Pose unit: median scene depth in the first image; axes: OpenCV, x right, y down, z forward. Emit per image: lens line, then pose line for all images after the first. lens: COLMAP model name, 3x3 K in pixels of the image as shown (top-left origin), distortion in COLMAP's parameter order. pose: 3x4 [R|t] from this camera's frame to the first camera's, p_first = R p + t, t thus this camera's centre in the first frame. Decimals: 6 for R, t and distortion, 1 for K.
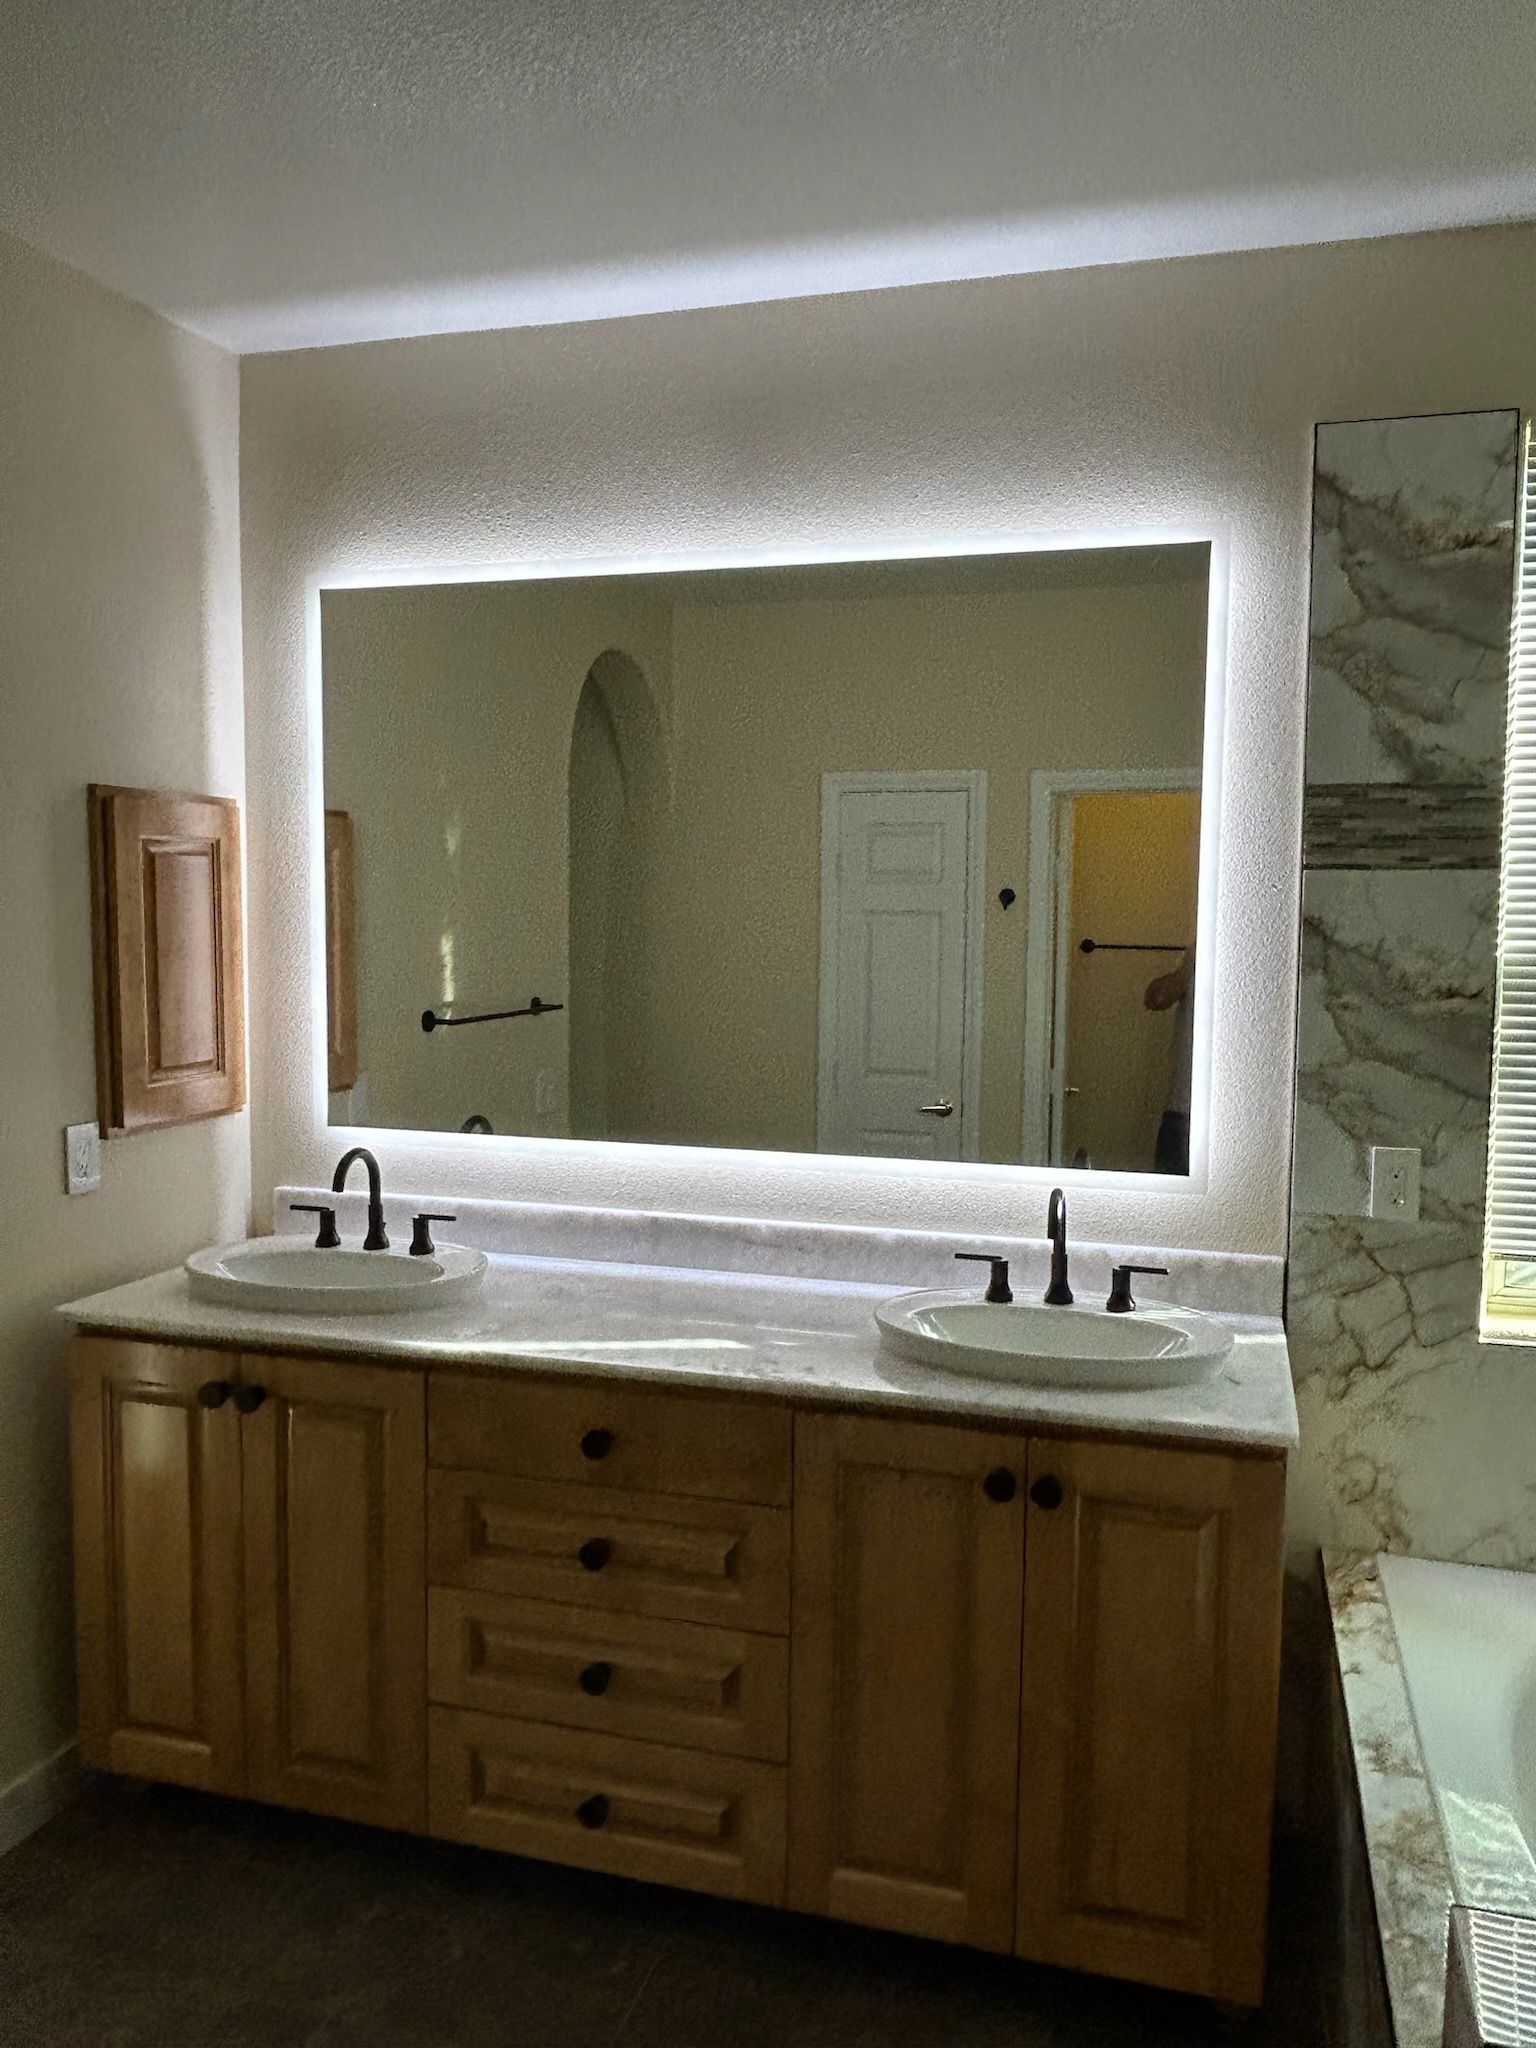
lens RADIAL K [[1534.9, 0, 767.4], [0, 1534.9, 1030.0], [0, 0, 1]] dist [0.056627, -0.078585]
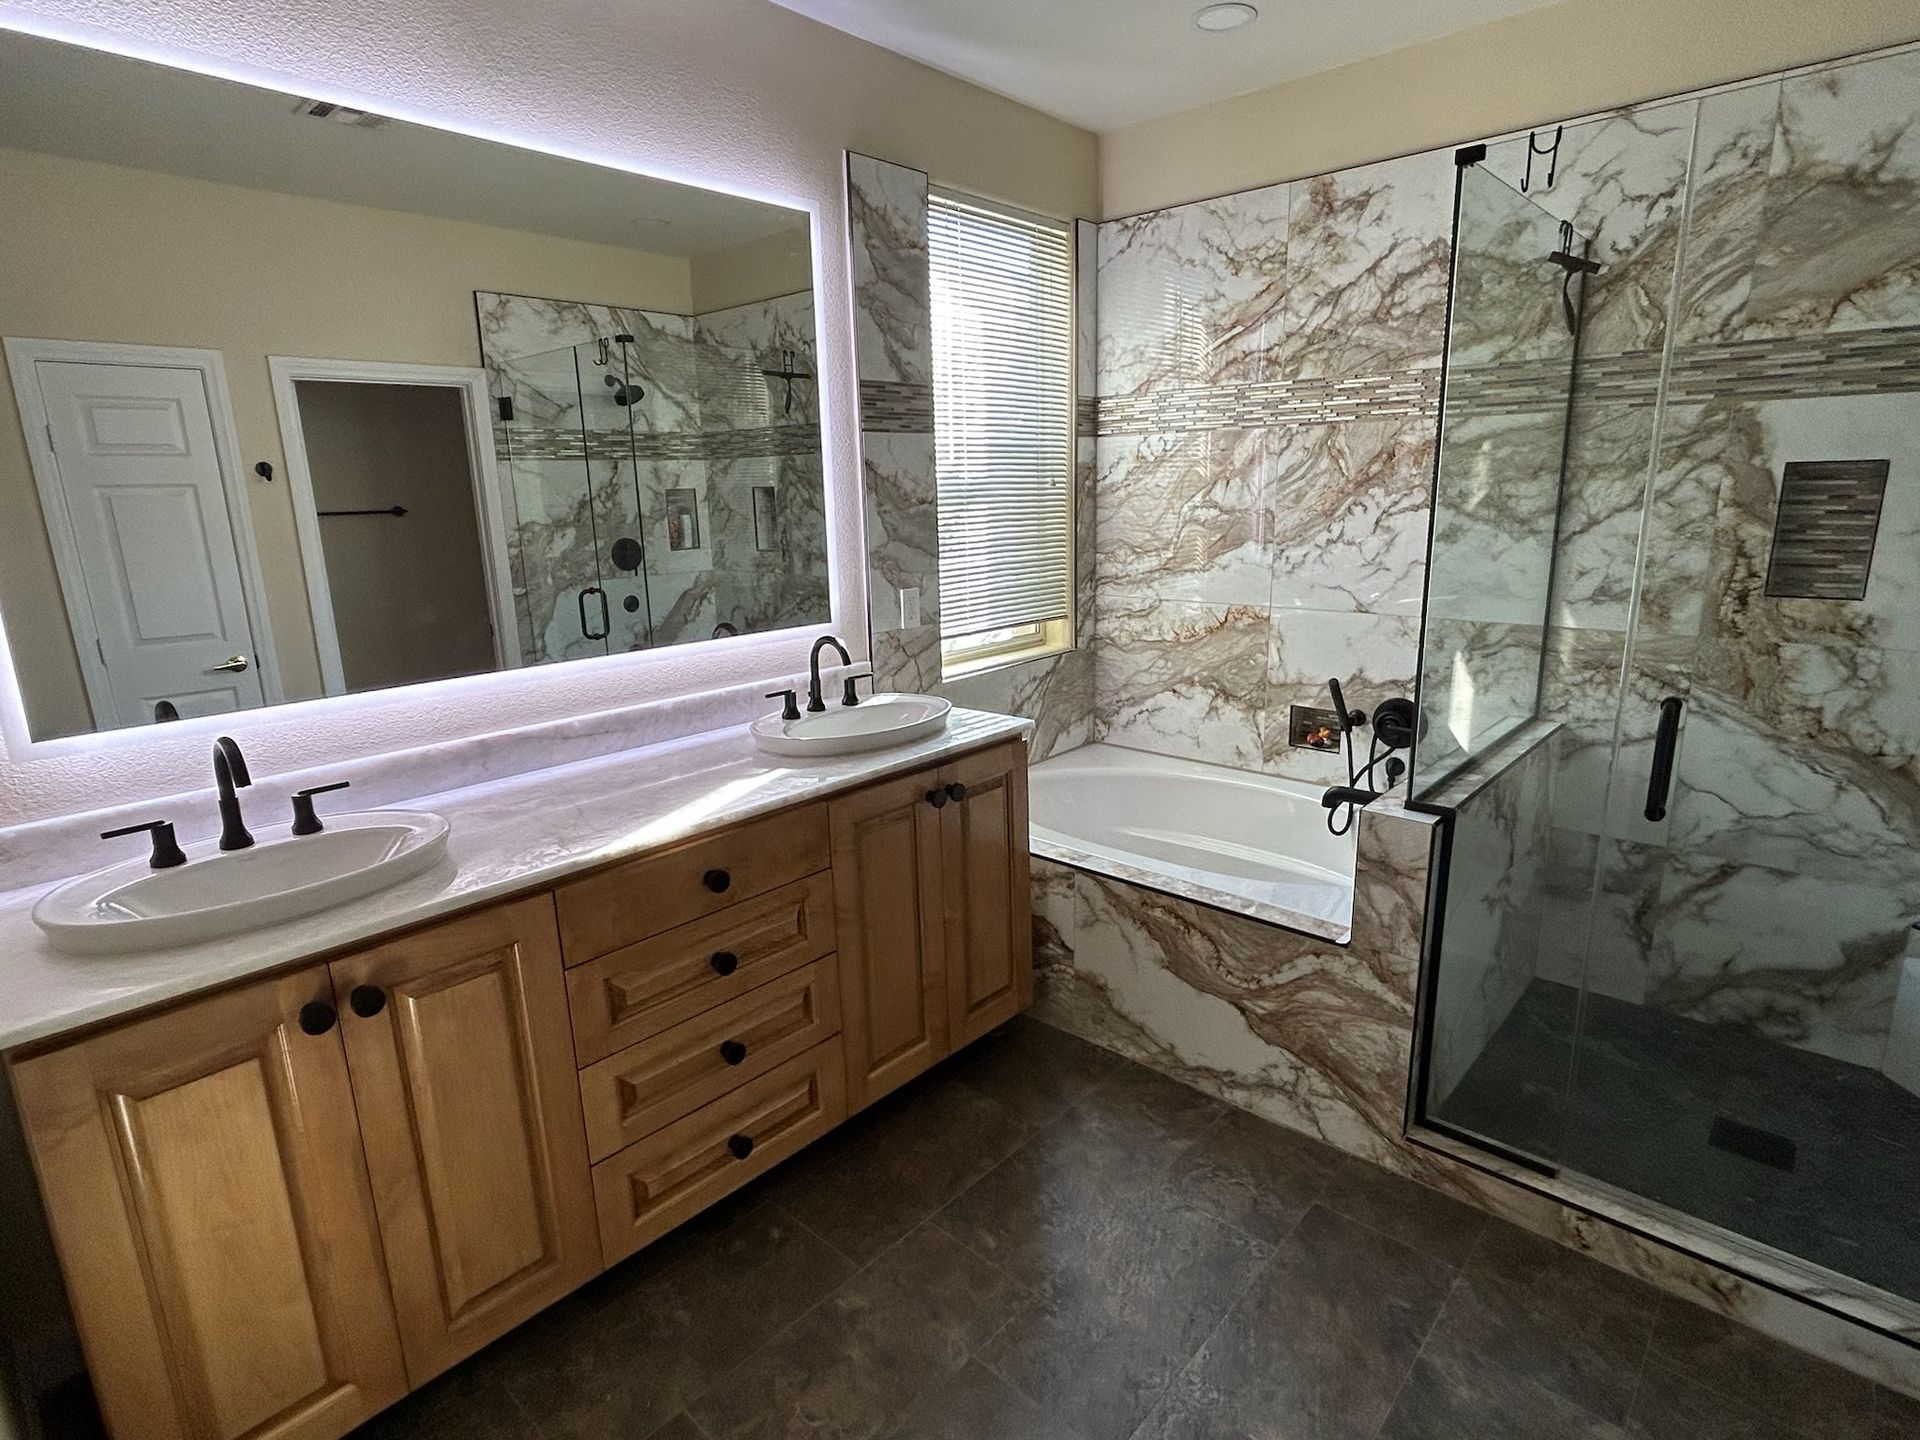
lens RADIAL K [[1002.7, 0, 961.6], [0, 1002.7, 720.8], [0, 0, 1]] dist [0.020908, -0.000237]
pose [[0.433959, -0.225937, 0.872142, -0.654400], [0.104785, 0.974132, 0.200219, -0.003261], [-0.894818, 0.004501, 0.446408, 0.414416]]
